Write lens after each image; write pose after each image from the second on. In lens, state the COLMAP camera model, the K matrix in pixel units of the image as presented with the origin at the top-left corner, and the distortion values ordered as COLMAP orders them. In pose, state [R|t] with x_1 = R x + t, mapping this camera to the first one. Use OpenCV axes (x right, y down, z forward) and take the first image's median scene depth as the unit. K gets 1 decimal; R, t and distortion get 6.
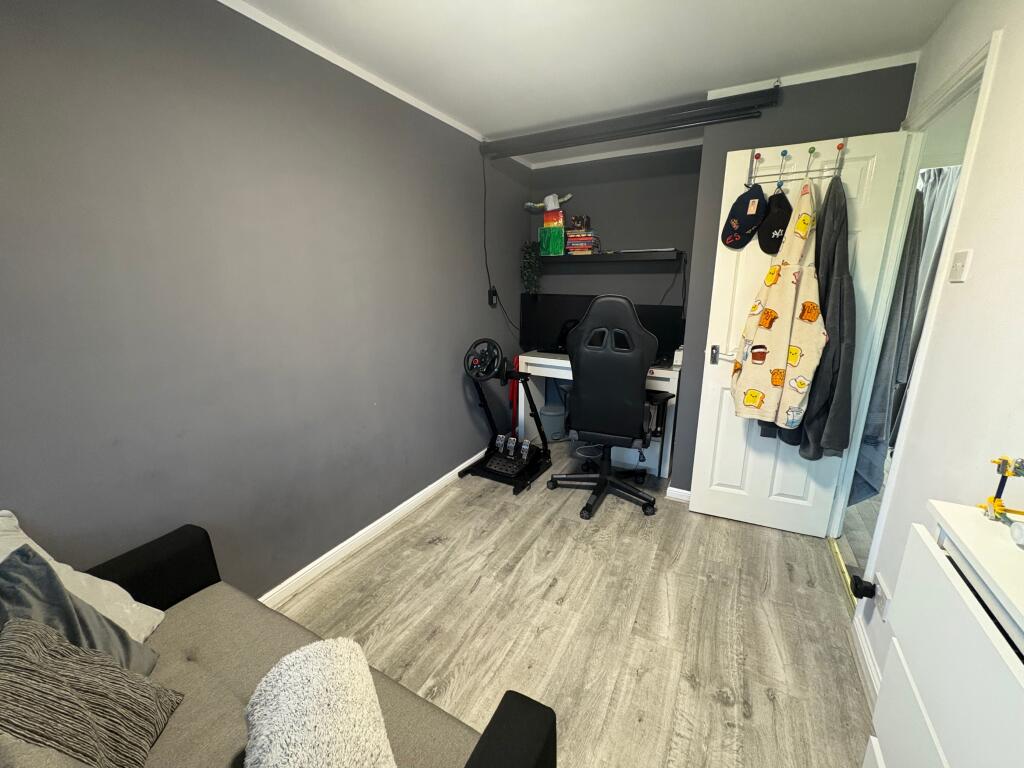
lens RADIAL K [[409.1, 0, 514.4], [0, 409.1, 386.3], [0, 0, 1]] dist [0.000116, 0.000205]
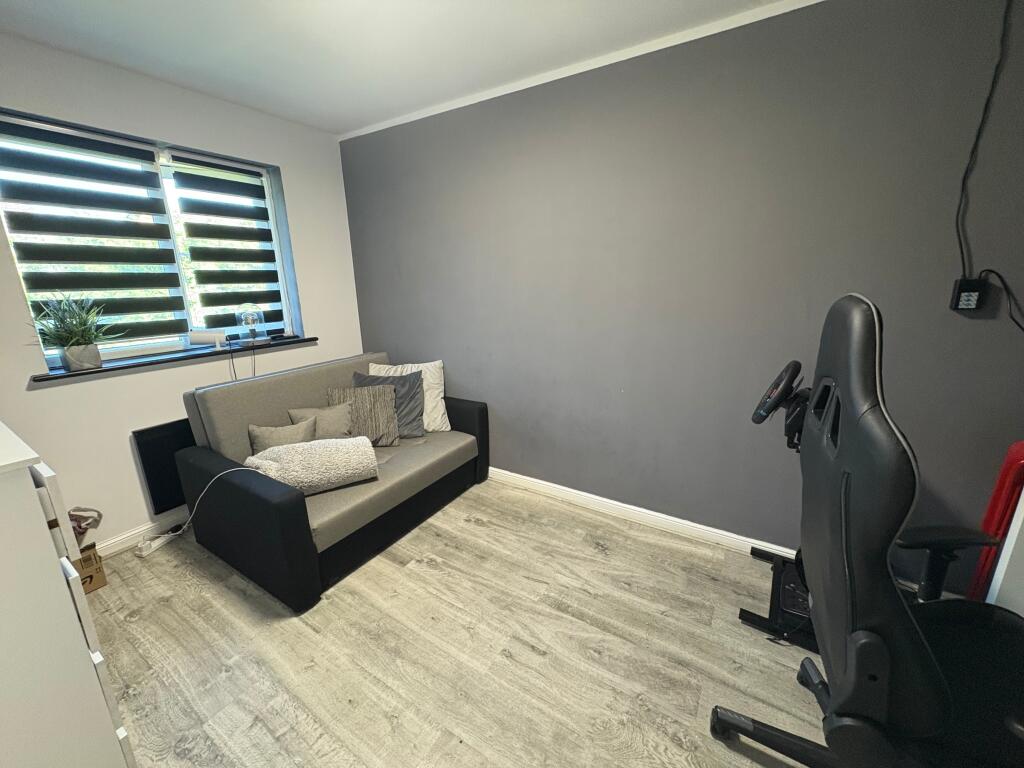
lens RADIAL K [[409.1, 0, 512.4], [0, 409.1, 385.4], [0, 0, 1]] dist [0.000116, 0.000205]
pose [[-0.072322, 0.258396, -0.963328, 0.715782], [-0.229184, 0.935707, 0.268193, -0.197884], [0.970693, 0.240176, -0.008452, 0.818622]]
